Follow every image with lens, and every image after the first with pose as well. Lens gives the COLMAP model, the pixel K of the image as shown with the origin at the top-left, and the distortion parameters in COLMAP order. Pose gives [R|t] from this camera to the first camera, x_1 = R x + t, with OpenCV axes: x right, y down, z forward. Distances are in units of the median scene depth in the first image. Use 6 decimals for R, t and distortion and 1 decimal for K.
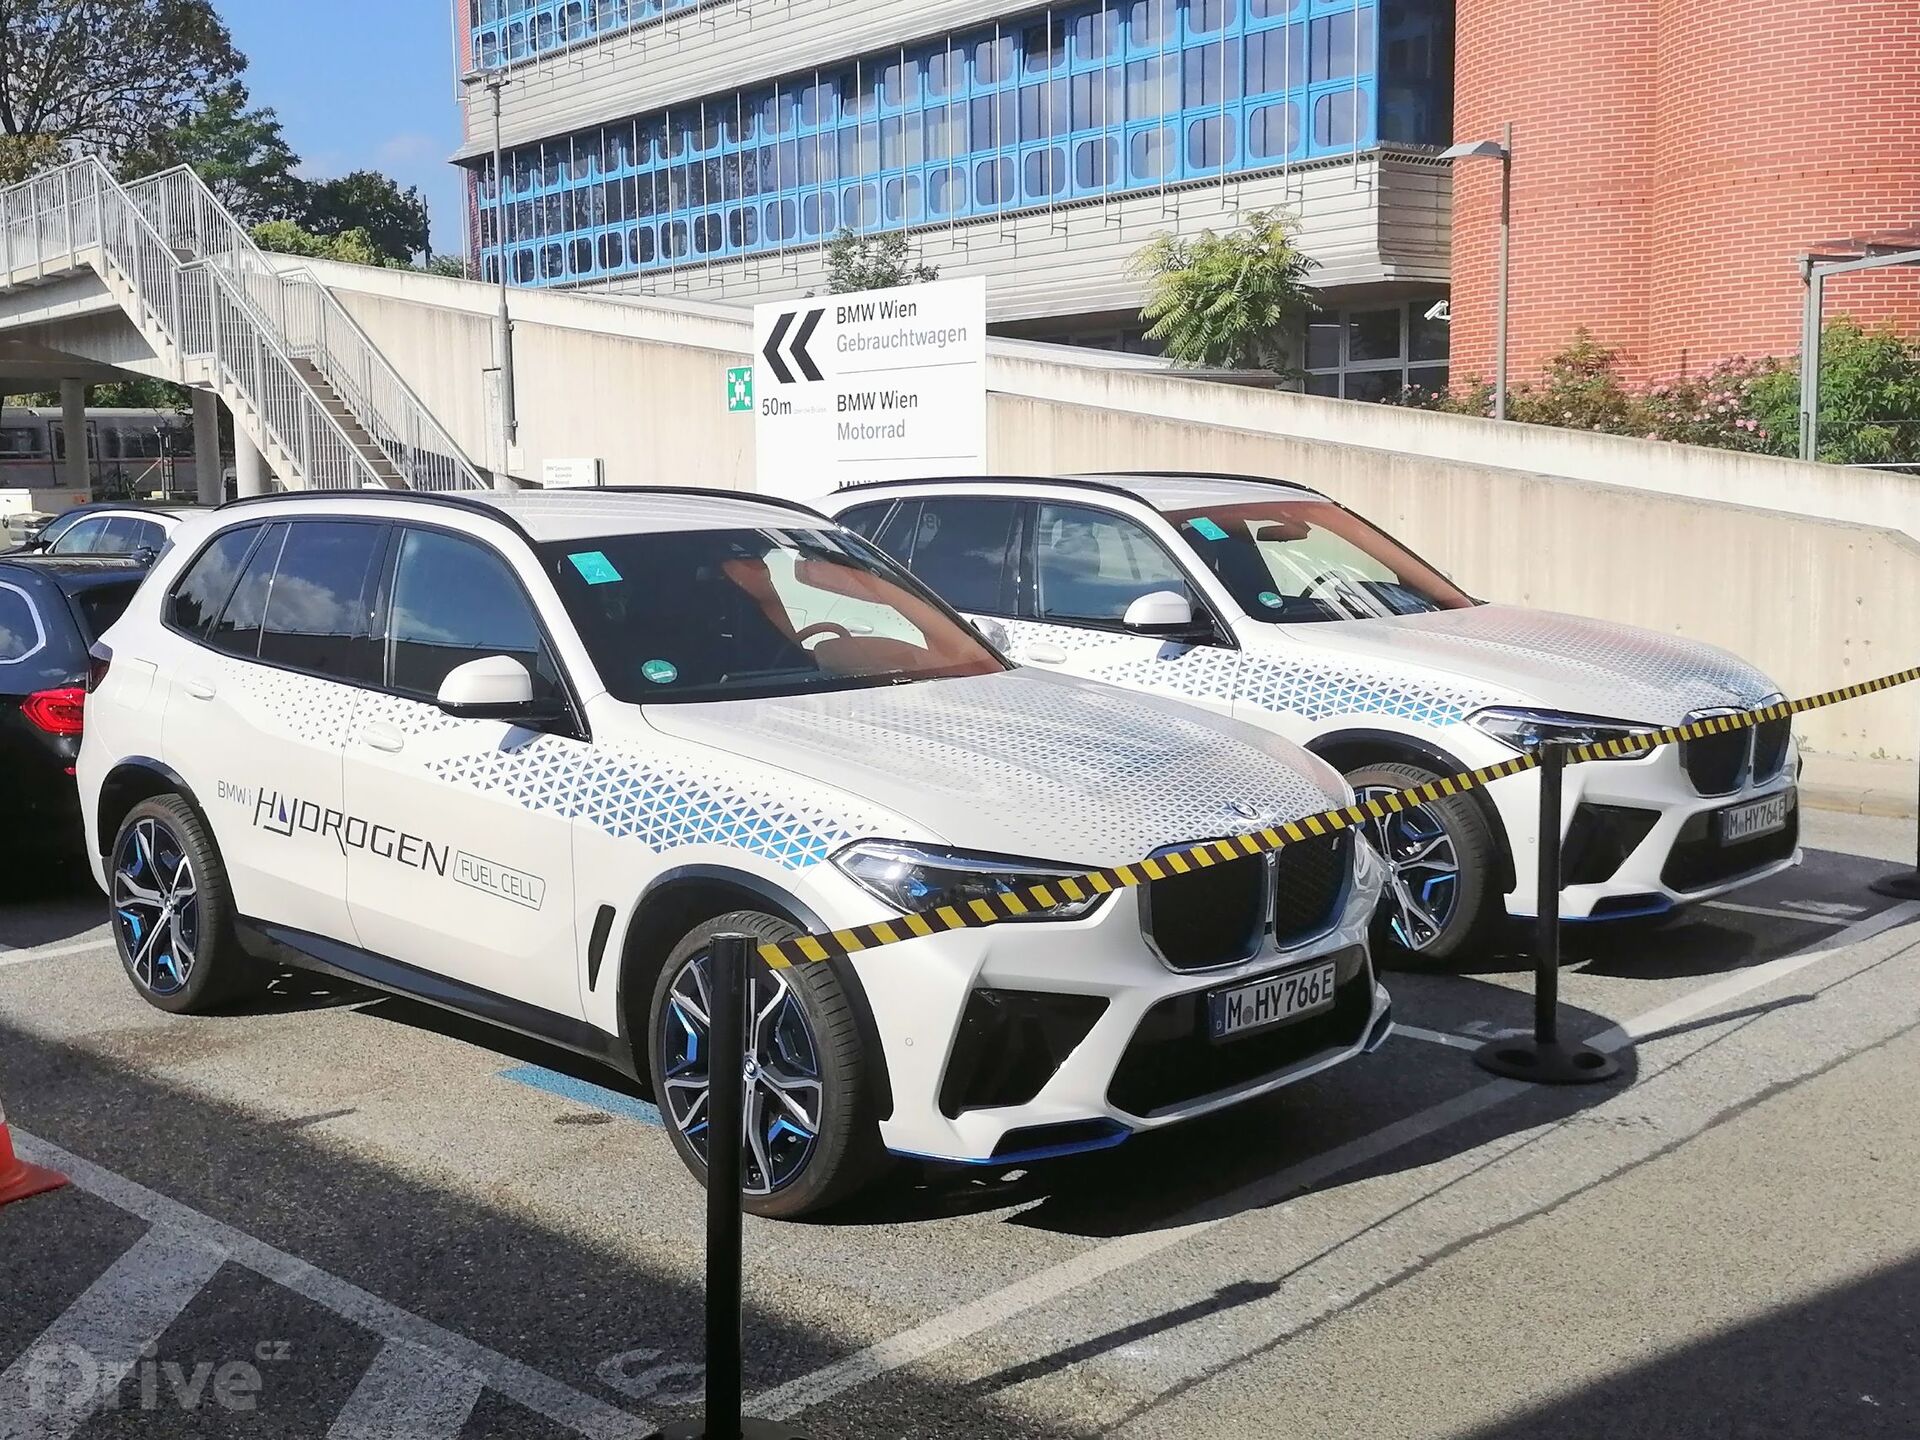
lens RADIAL K [[1973.0, 0, 958.0], [0, 1973.0, 722.0], [0, 0, 1]] dist [0.048416, 0.000000]
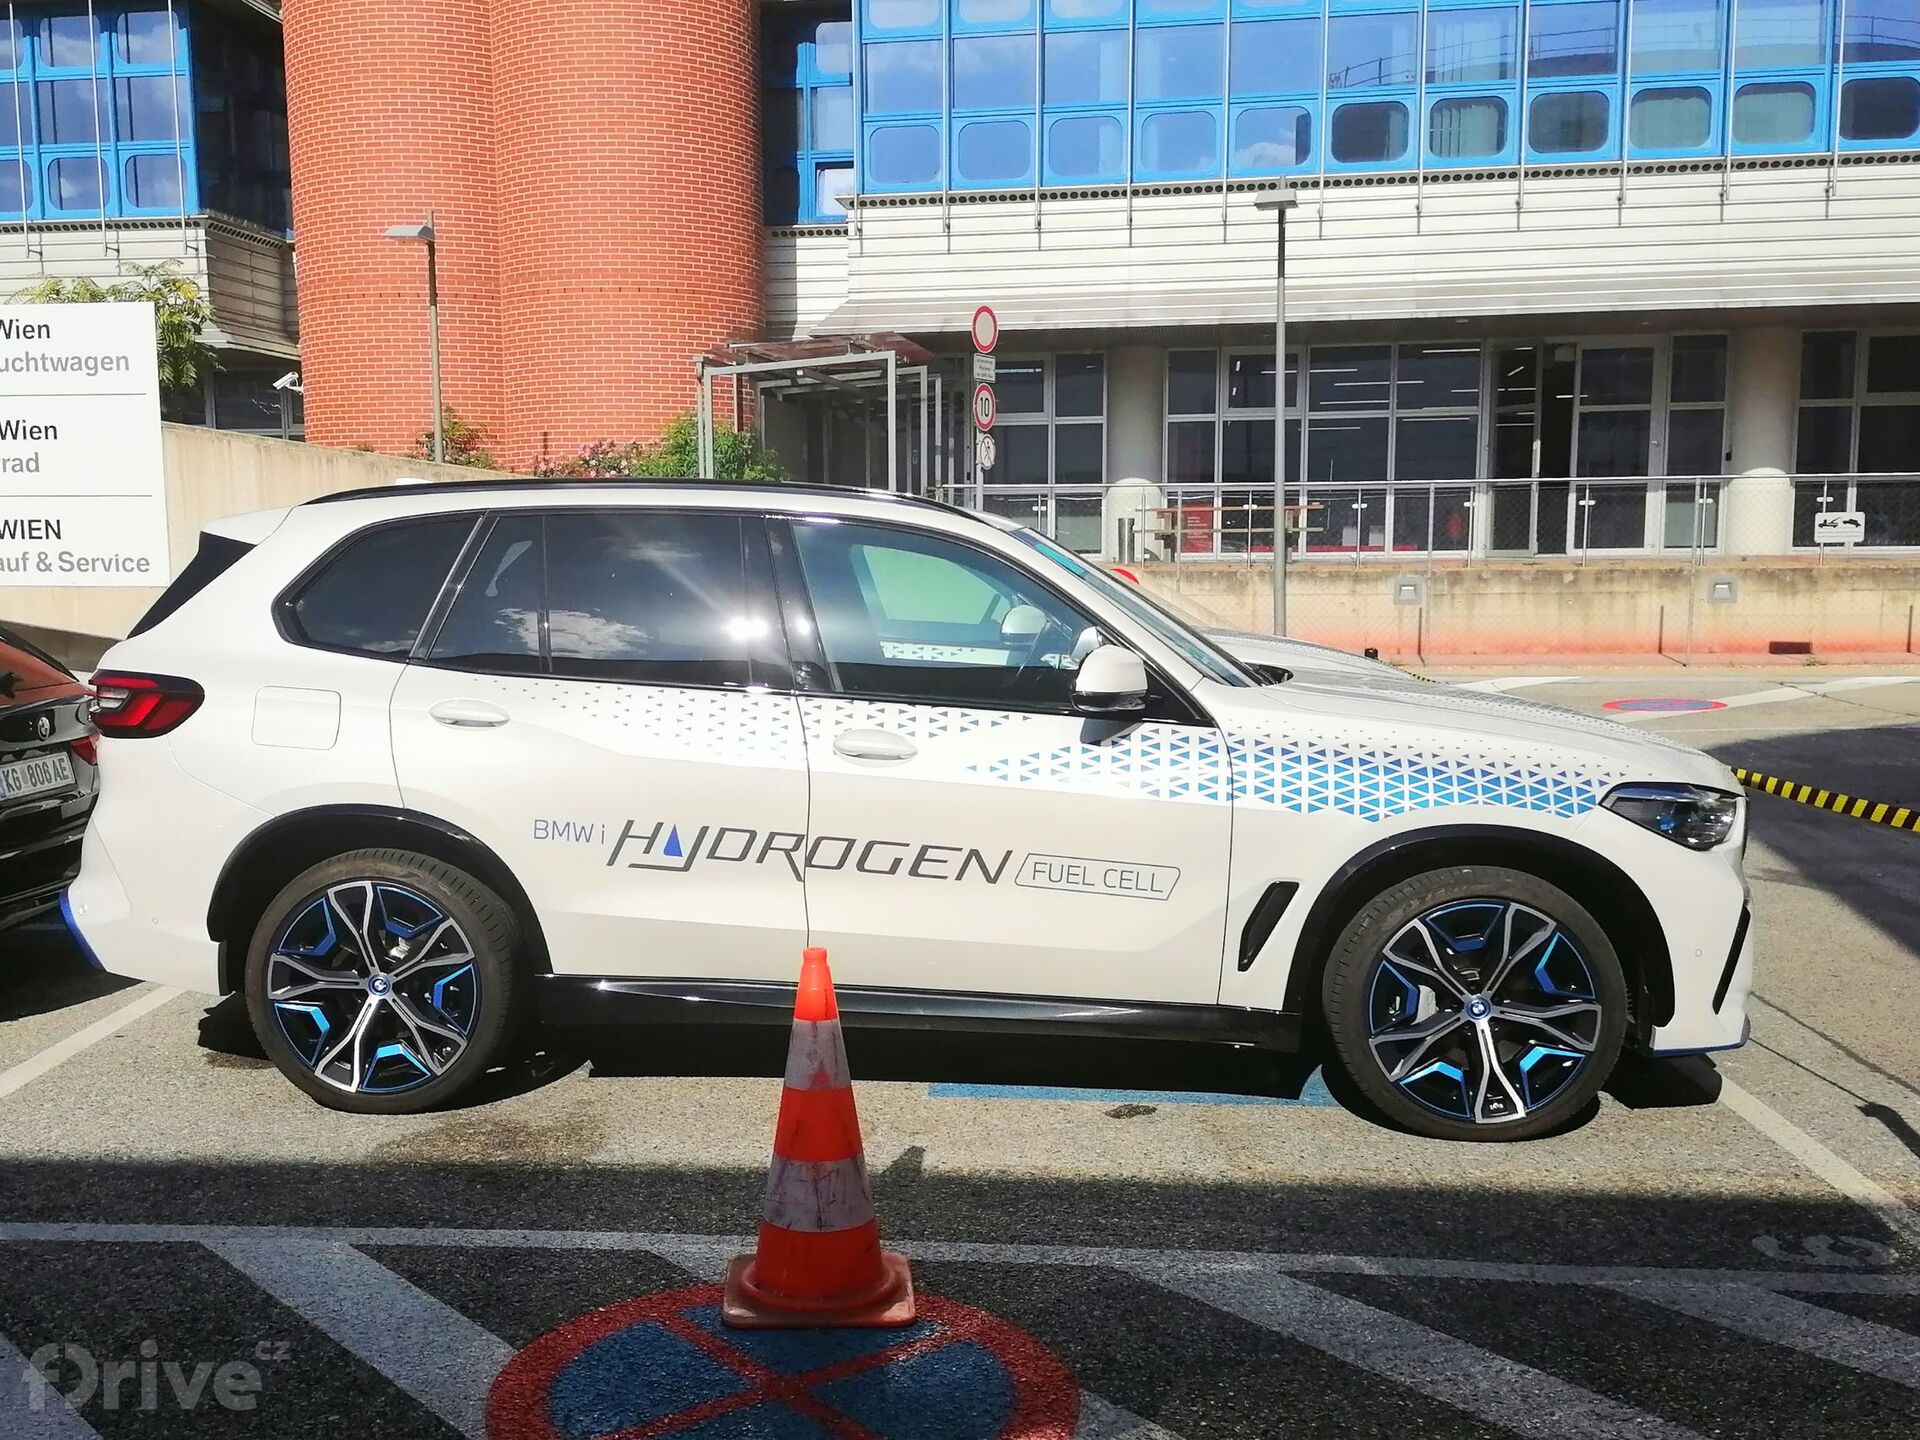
lens RADIAL K [[1794.8, 0, 934.1], [0, 1794.8, 799.8], [0, 0, 1]] dist [0.043727, 0.000000]
pose [[0.795492, -0.070976, 0.601793, -0.910005], [0.062056, 0.997437, 0.035608, 0.006260], [-0.602778, 0.009019, 0.797858, 0.379860]]
